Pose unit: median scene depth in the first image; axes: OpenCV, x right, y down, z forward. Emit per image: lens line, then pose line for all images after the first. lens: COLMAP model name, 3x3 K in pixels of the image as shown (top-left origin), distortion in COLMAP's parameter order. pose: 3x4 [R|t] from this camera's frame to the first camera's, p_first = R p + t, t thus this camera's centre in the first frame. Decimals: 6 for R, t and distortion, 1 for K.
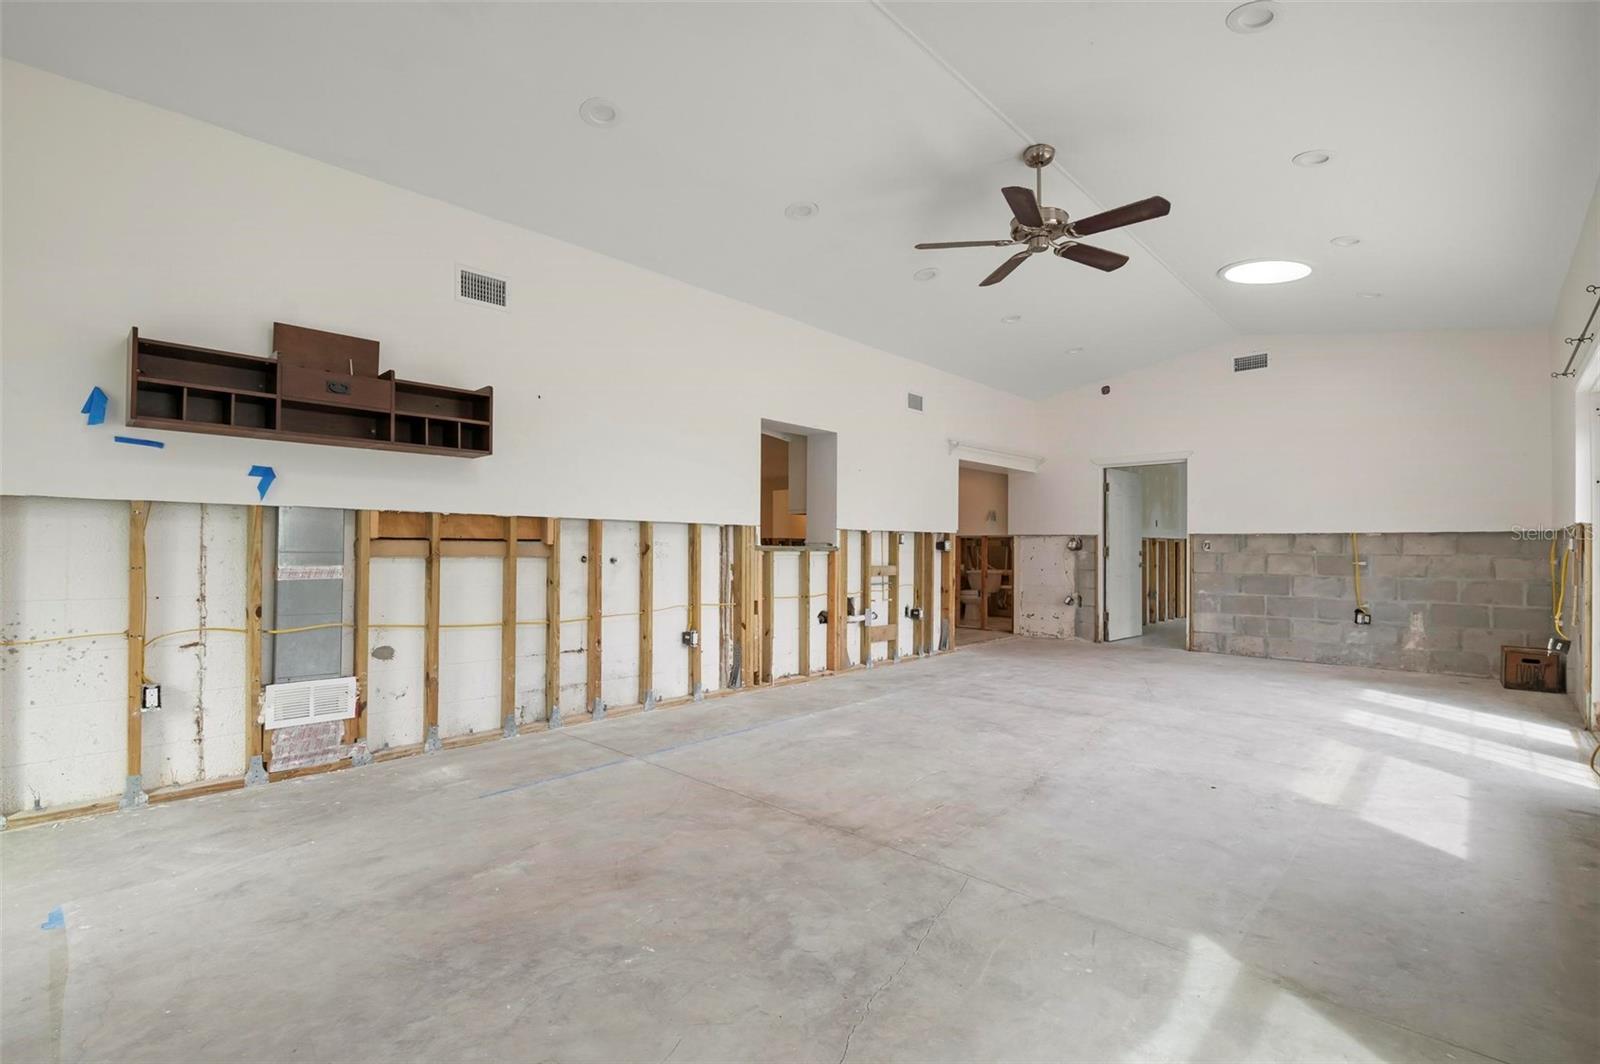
lens RADIAL K [[711.7, 0, 808.7], [0, 711.7, 538.4], [0, 0, 1]] dist [-0.006150, -0.003907]
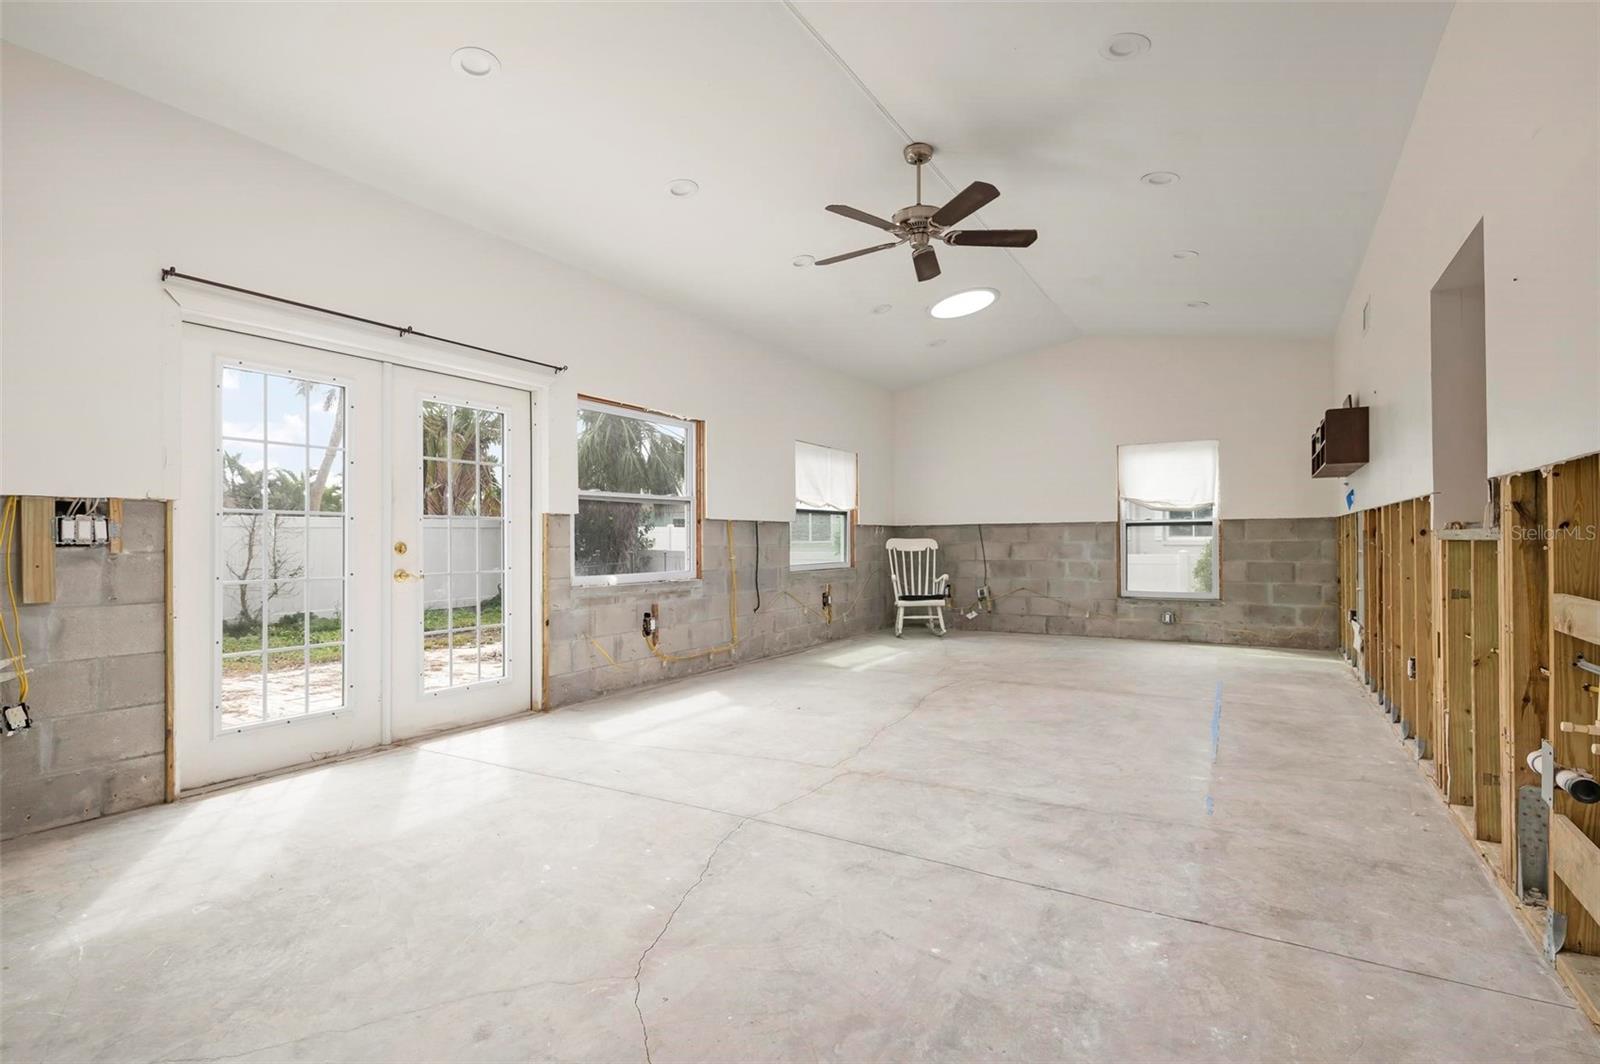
lens RADIAL K [[773.0, 0, 804.6], [0, 773.0, 533.8], [0, 0, 1]] dist [0.009078, -0.006638]
pose [[-0.977770, -0.000292, -0.209679, 0.460483], [0.005036, 0.999678, -0.024876, 0.022415], [0.209618, -0.025379, -0.977454, 1.310024]]
